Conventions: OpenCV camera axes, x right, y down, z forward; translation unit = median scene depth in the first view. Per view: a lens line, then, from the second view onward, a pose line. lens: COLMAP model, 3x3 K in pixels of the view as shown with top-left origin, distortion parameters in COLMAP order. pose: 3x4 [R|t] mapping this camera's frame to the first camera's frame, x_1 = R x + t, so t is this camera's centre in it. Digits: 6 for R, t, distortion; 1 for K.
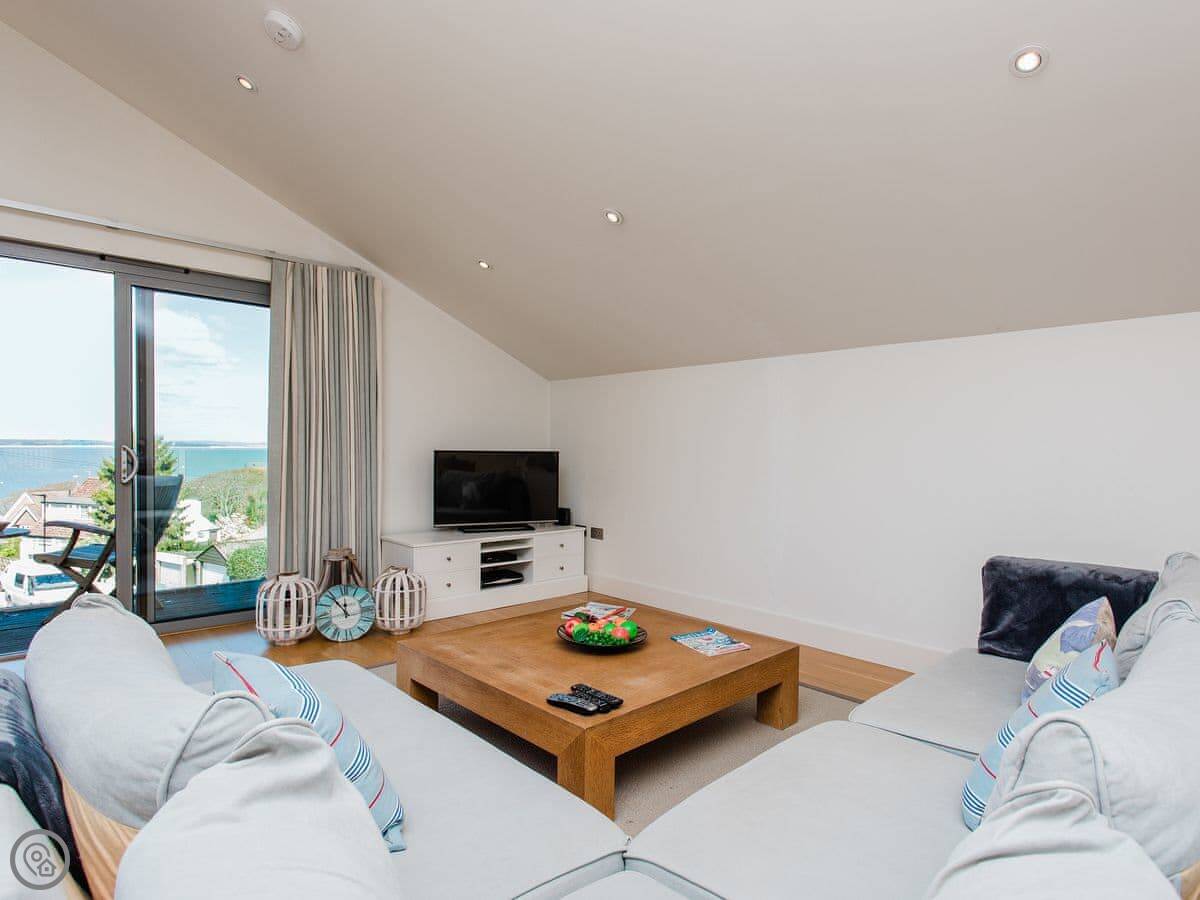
lens RADIAL K [[665.0, 0, 635.0], [0, 665.0, 468.9], [0, 0, 1]] dist [0.000751, 0.003374]
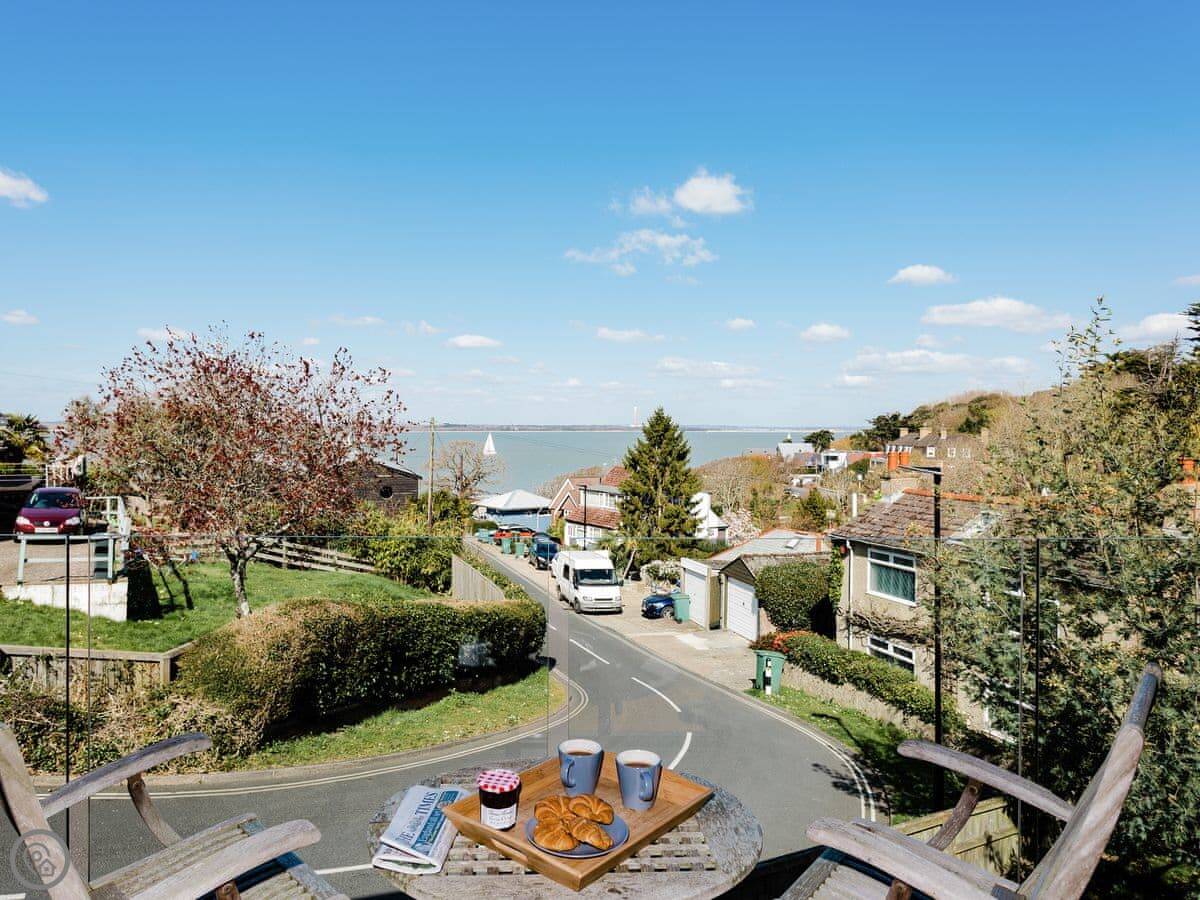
lens RADIAL K [[773.9, 0, 550.9], [0, 773.9, 440.7], [0, 0, 1]] dist [-0.005140, 0.001230]
pose [[0.729519, 0.003402, -0.683952, -0.791861], [-0.013272, 0.999870, -0.009184, -0.102804], [0.683831, 0.015777, 0.729469, 0.719260]]
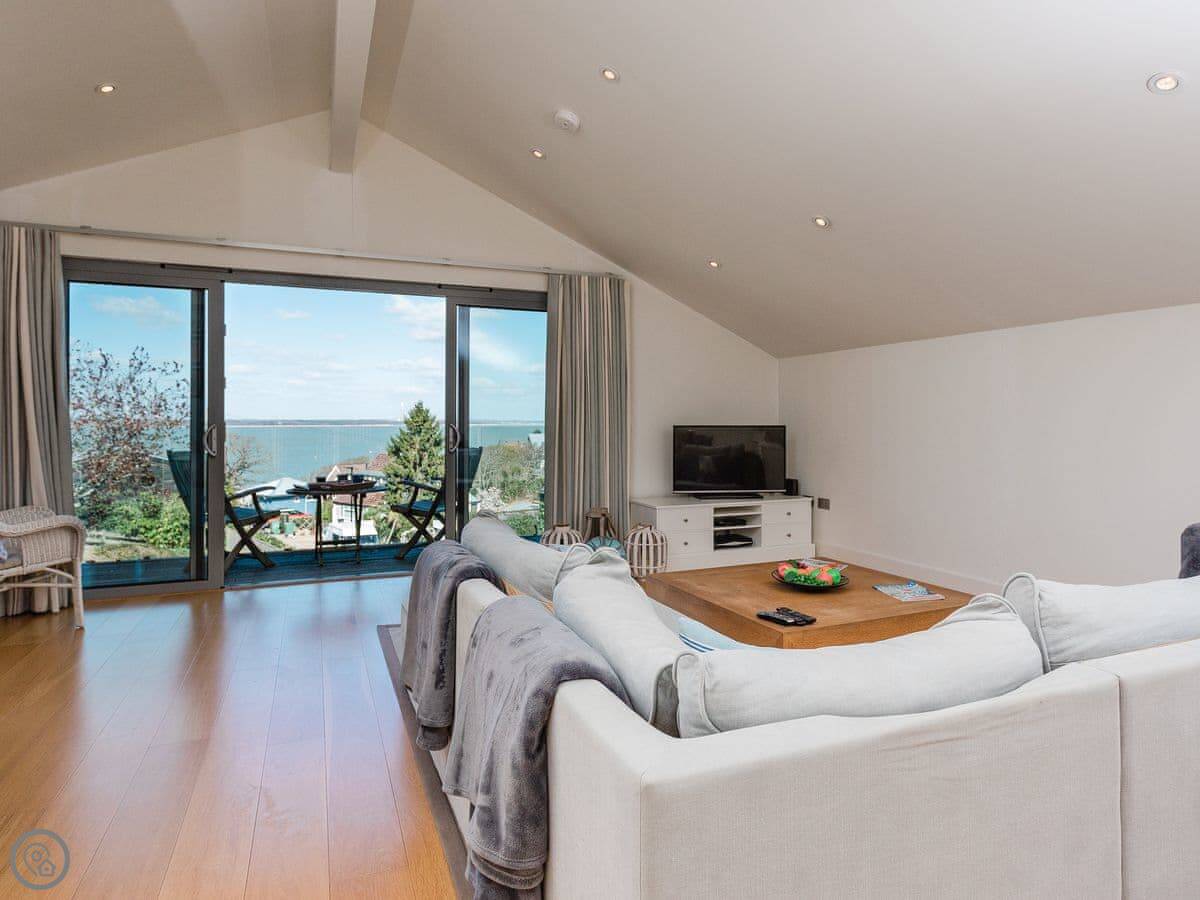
lens RADIAL K [[740.6, 0, 629.0], [0, 740.6, 422.9], [0, 0, 1]] dist [-0.016199, 0.008710]
pose [[0.938599, -0.011873, -0.344807, 0.074962], [0.001446, 0.999534, -0.030484, 0.007498], [0.345008, 0.028113, 0.938179, -0.252147]]
